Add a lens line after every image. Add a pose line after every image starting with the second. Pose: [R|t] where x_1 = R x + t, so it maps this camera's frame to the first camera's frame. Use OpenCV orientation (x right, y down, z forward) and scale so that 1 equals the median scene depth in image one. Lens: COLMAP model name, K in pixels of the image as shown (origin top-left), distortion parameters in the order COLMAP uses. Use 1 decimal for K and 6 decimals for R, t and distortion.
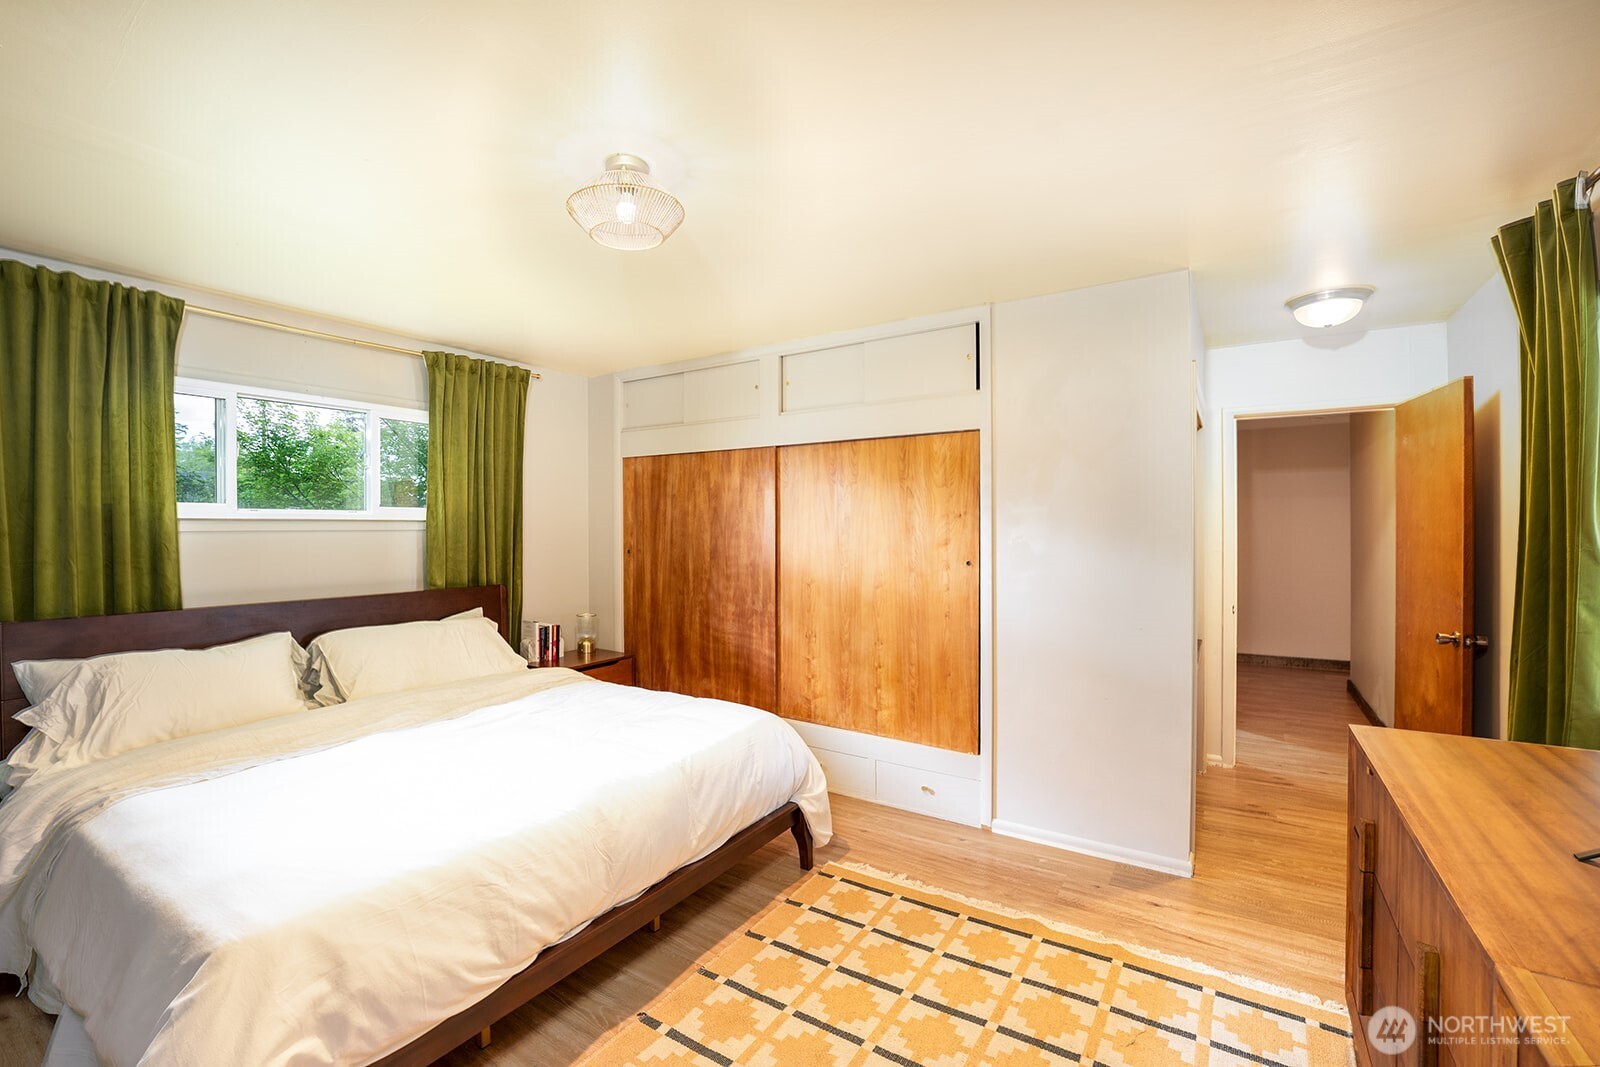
lens RADIAL K [[681.4, 0, 798.8], [0, 681.4, 523.9], [0, 0, 1]] dist [-0.022421, 0.000203]
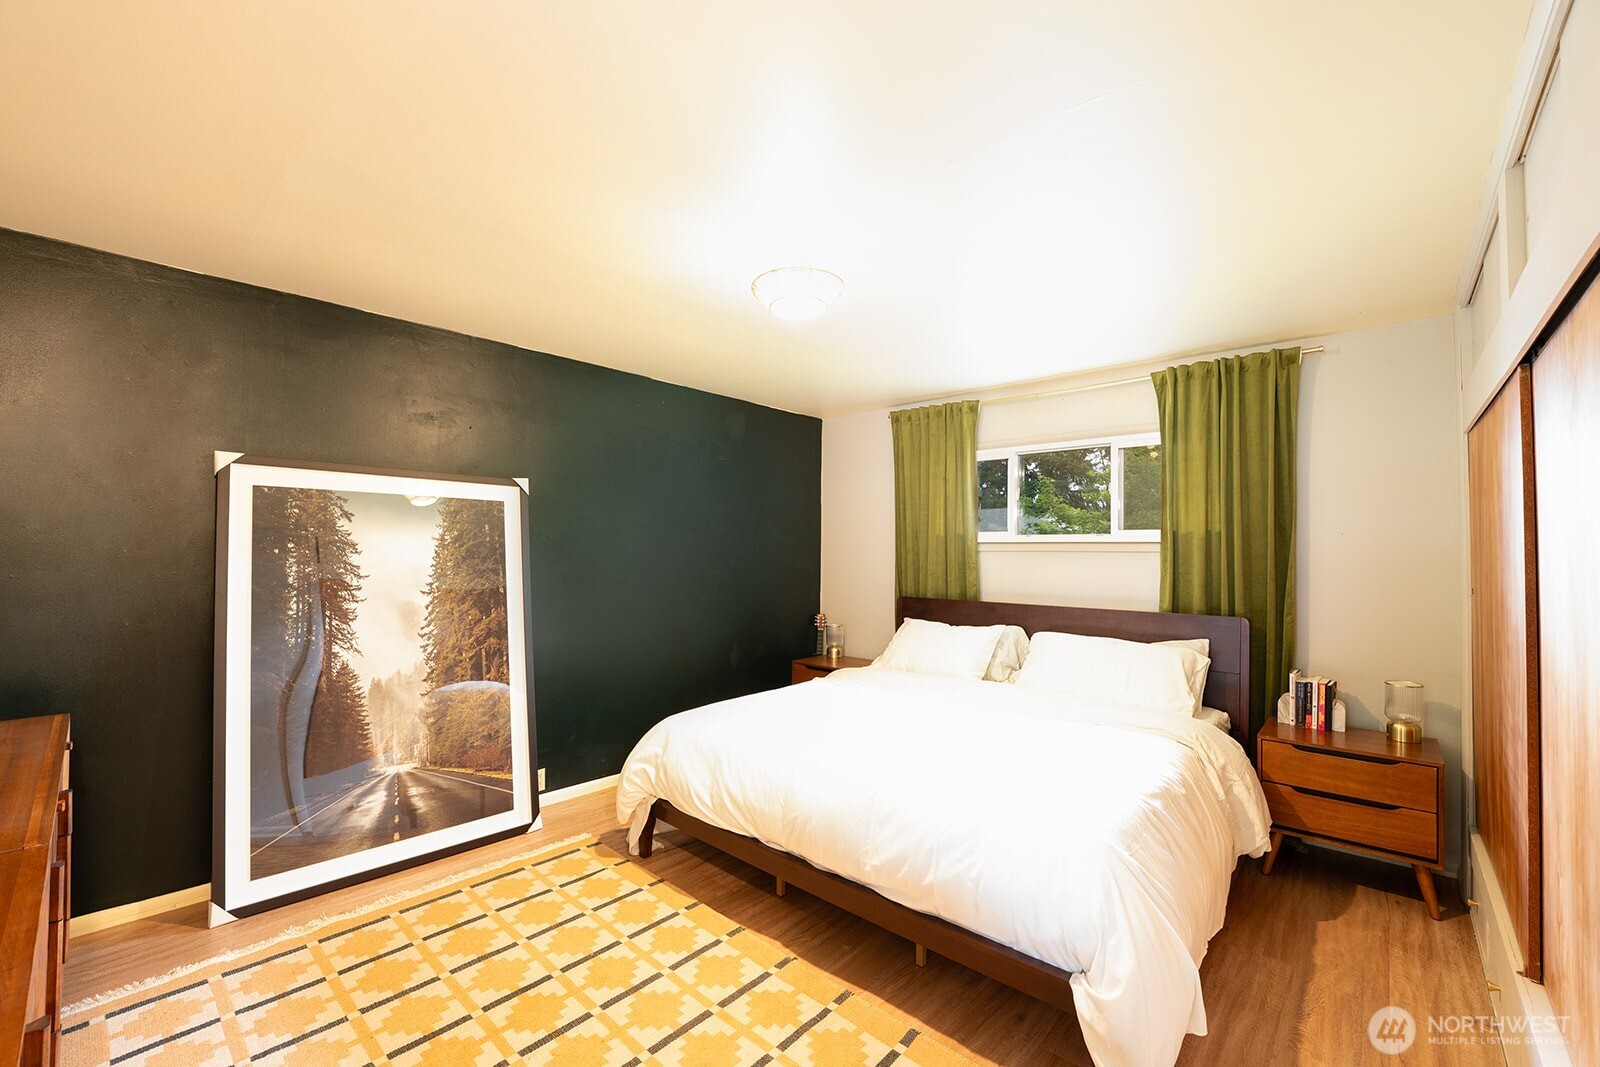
lens RADIAL K [[652.3, 0, 789.2], [0, 652.3, 531.4], [0, 0, 1]] dist [-0.022297, 0.000600]
pose [[-0.170736, -0.028990, -0.984890, 0.494887], [-0.002722, 0.999577, -0.028950, 0.008810], [0.985313, -0.002262, -0.170742, 0.651068]]
